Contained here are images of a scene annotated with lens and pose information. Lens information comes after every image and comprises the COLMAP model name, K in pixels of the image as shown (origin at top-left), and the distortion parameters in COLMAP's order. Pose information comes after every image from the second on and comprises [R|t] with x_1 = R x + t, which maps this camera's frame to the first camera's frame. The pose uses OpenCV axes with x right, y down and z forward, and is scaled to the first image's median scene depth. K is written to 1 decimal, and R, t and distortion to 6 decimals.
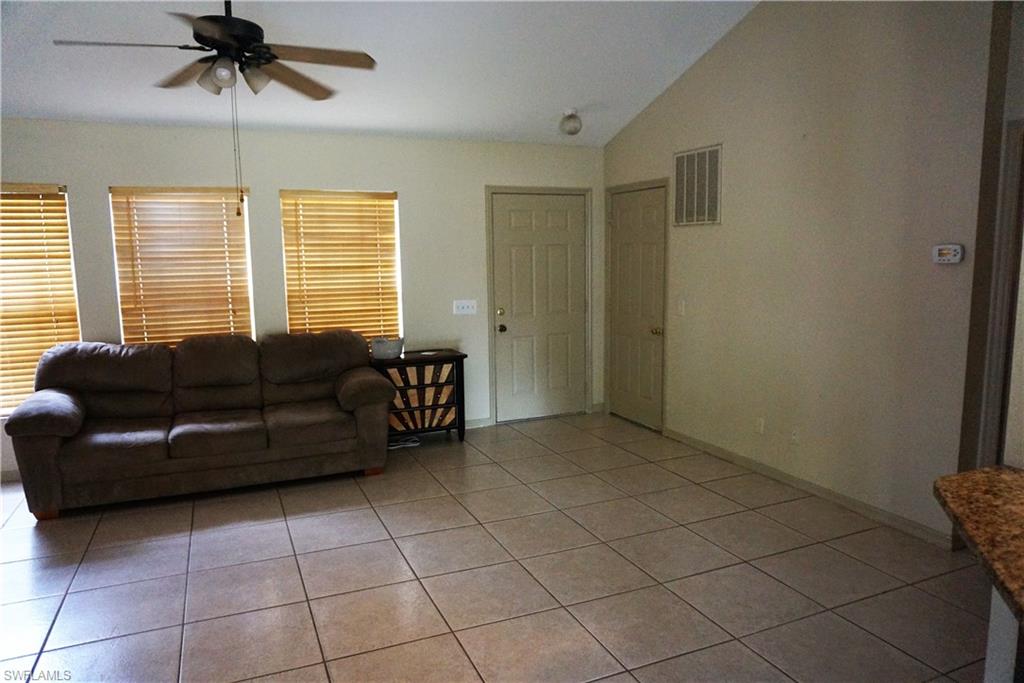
lens RADIAL K [[691.9, 0, 513.1], [0, 691.9, 345.5], [0, 0, 1]] dist [-0.034303, 0.014521]
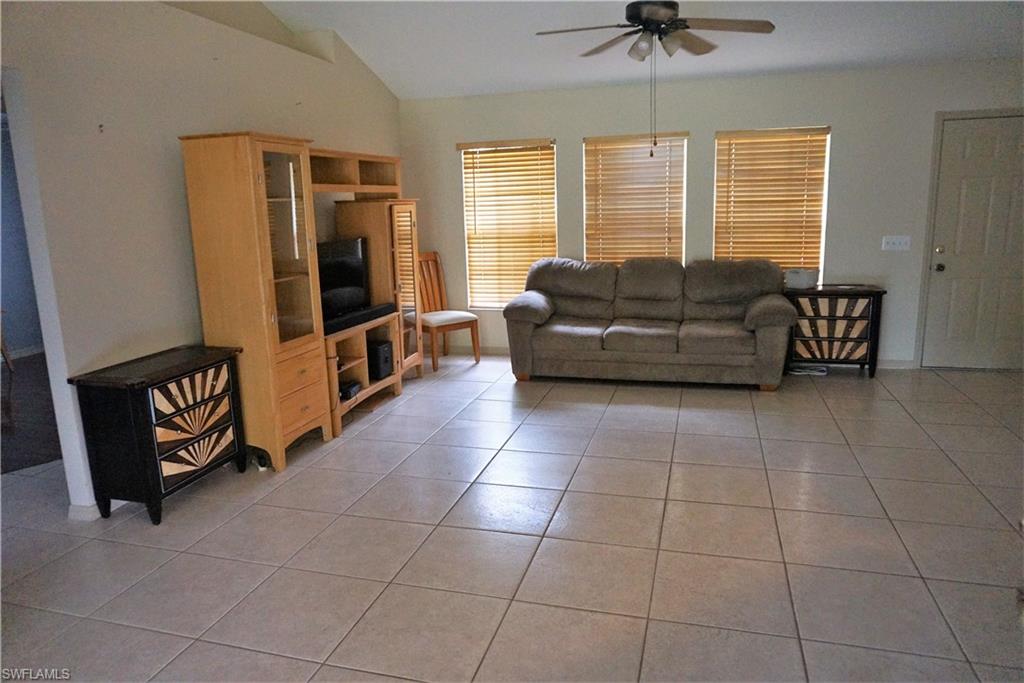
lens RADIAL K [[691.9, 0, 513.4], [0, 691.9, 345.1], [0, 0, 1]] dist [-0.034303, 0.014521]
pose [[0.779736, 0.118970, -0.614701, 0.138155], [-0.067008, 0.991999, 0.106995, 0.022506], [0.622512, -0.042238, 0.781469, -0.102797]]
